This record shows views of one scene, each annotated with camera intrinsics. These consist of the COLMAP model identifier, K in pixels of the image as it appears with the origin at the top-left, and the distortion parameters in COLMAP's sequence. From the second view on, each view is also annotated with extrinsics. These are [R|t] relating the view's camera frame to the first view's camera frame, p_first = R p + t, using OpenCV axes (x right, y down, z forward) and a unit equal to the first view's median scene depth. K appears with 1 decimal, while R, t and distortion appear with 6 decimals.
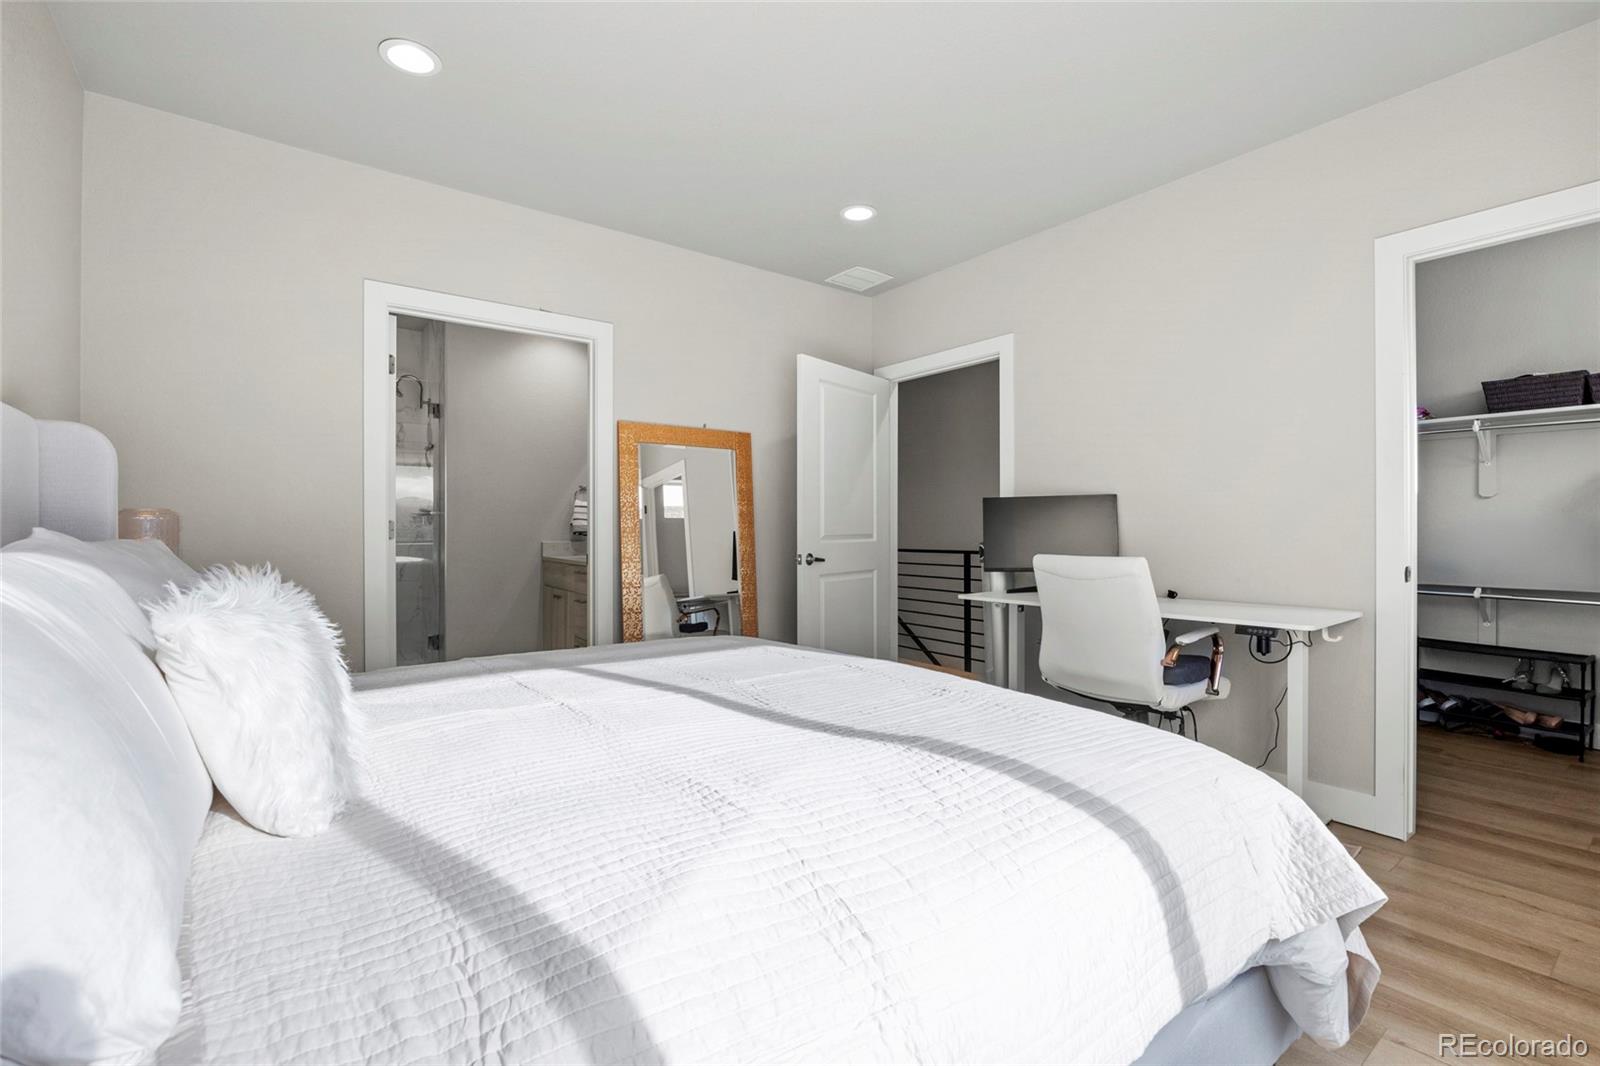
lens RADIAL K [[702.5, 0, 801.7], [0, 702.5, 522.0], [0, 0, 1]] dist [-0.008638, 0.000308]
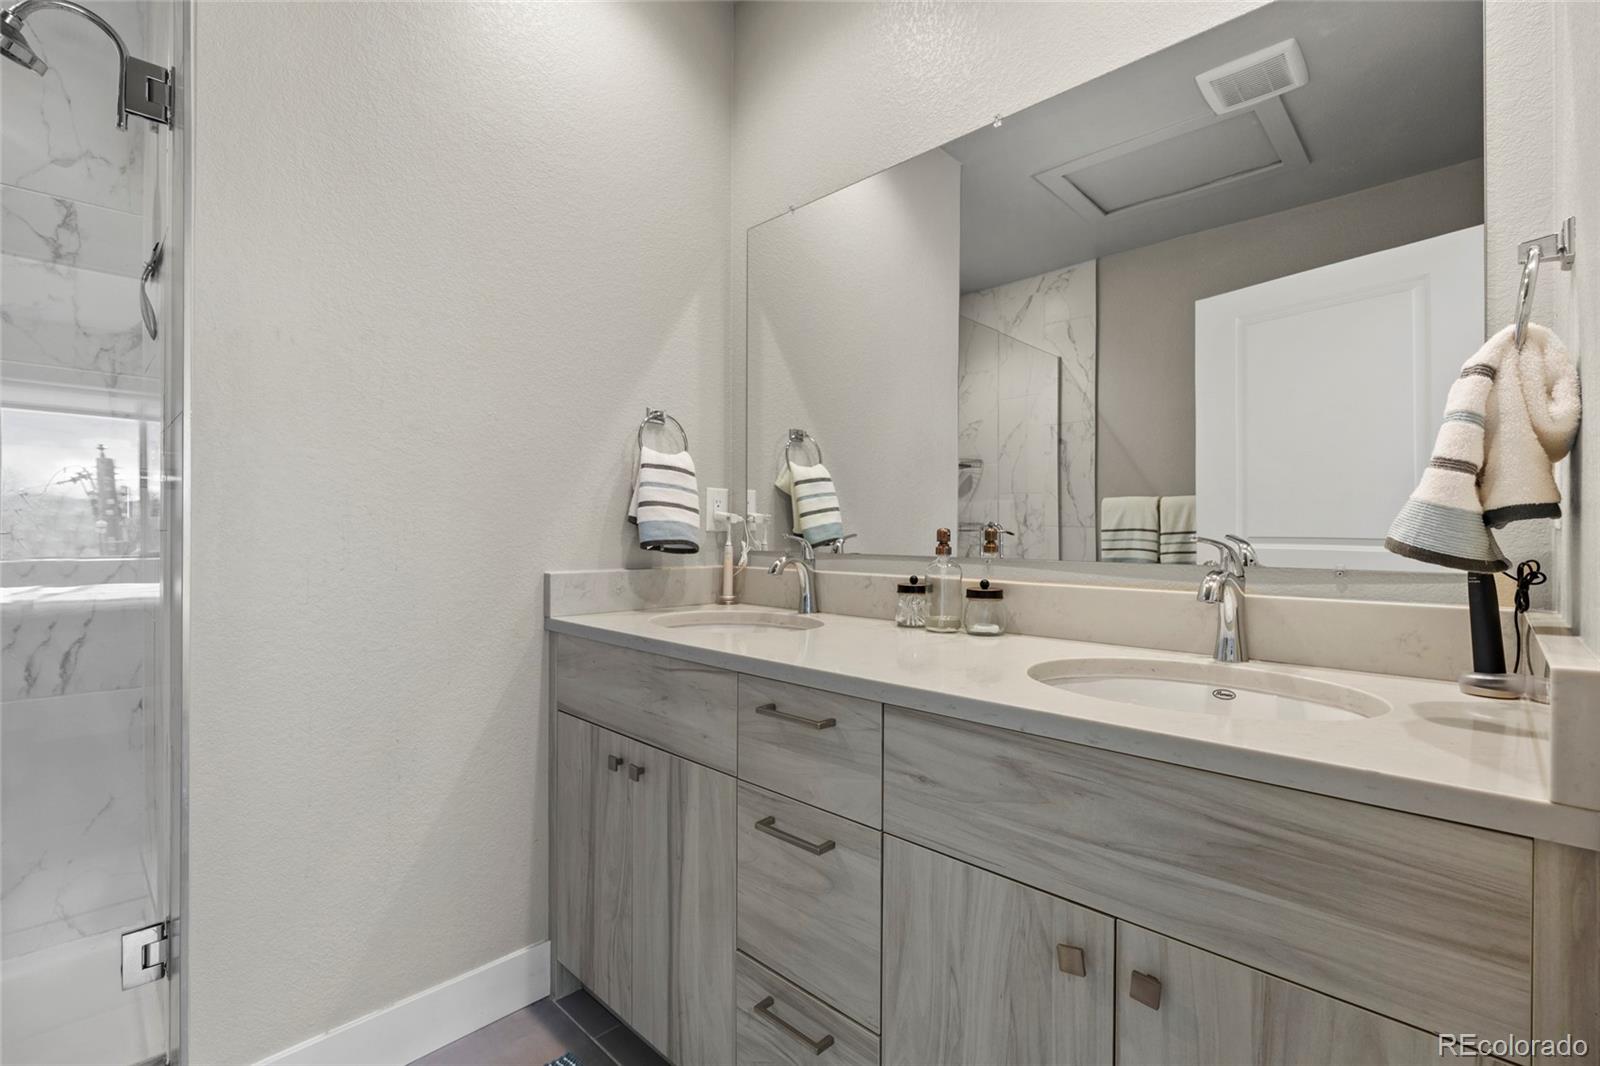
lens RADIAL K [[704.2, 0, 800.0], [0, 704.2, 533.0], [0, 0, 1]] dist [-0.012527, 0.001683]
pose [[0.990133, 0.005827, 0.140009, -0.296429], [-0.006700, 0.999961, 0.005761, 0.007634], [-0.139970, -0.006643, 0.990133, 0.657709]]
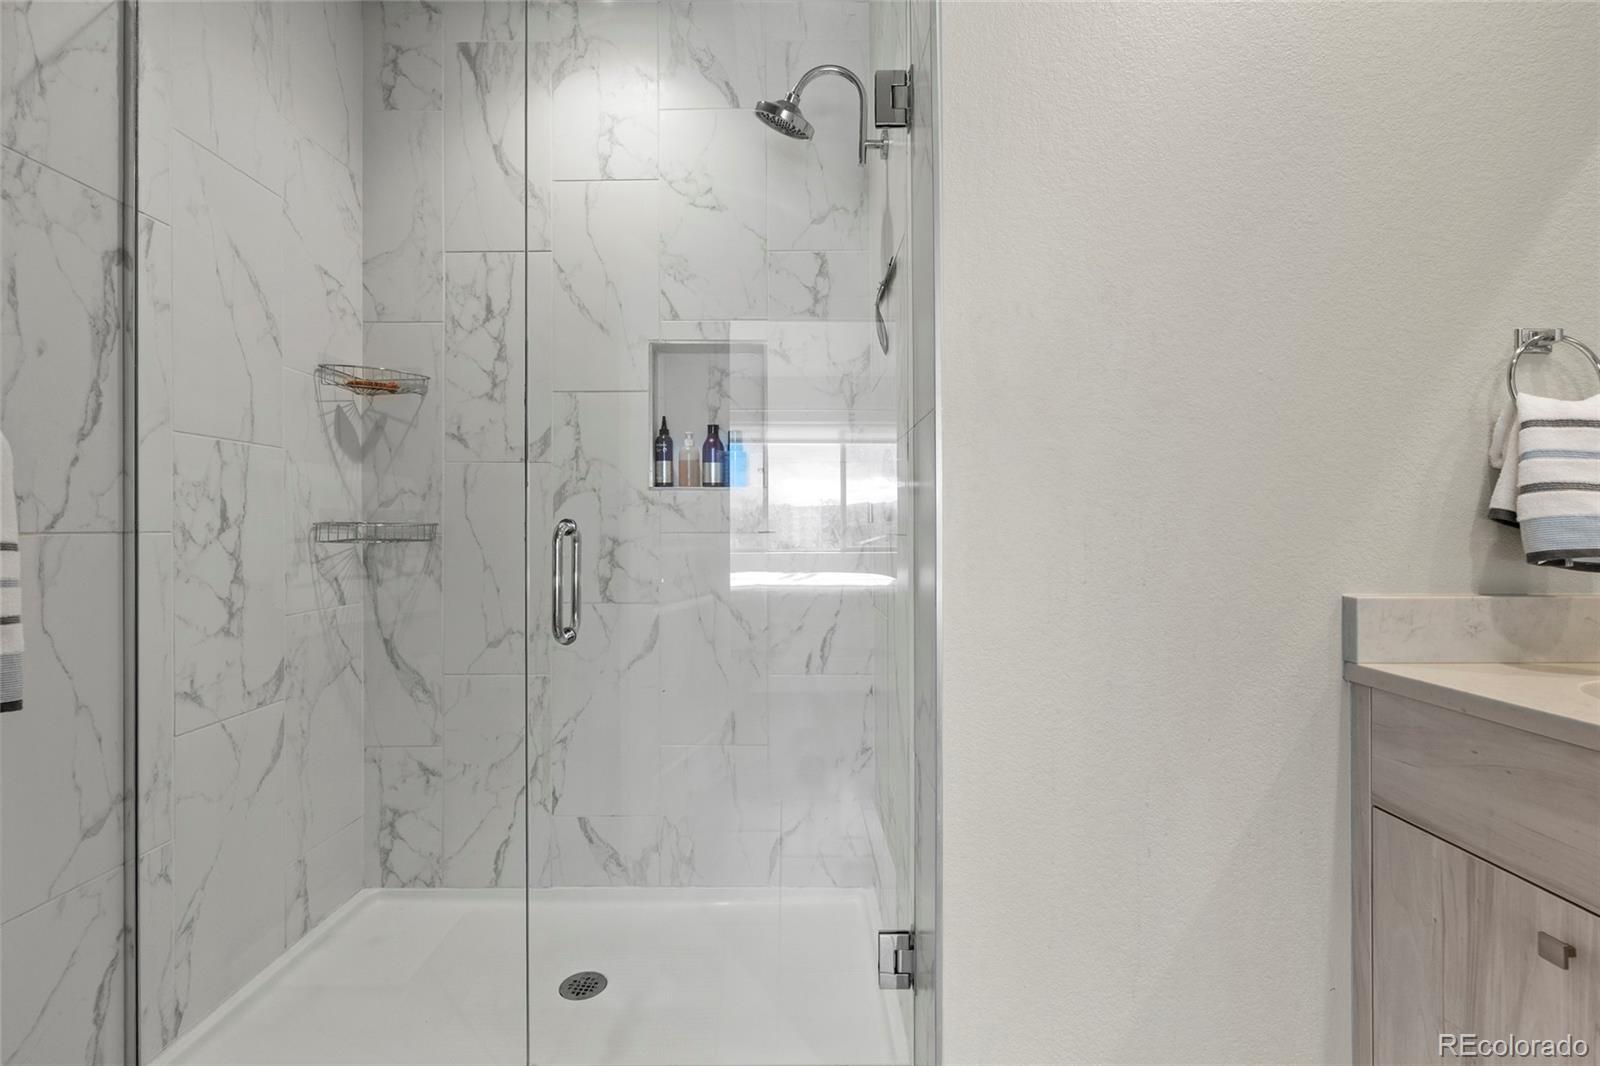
lens RADIAL K [[702.5, 0, 801.7], [0, 702.5, 522.0], [0, 0, 1]] dist [-0.008638, 0.000308]
pose [[0.791488, -0.005377, -0.611161, -0.366178], [0.004038, 0.999985, -0.003569, 0.005710], [0.611171, 0.000356, 0.791499, 0.717657]]
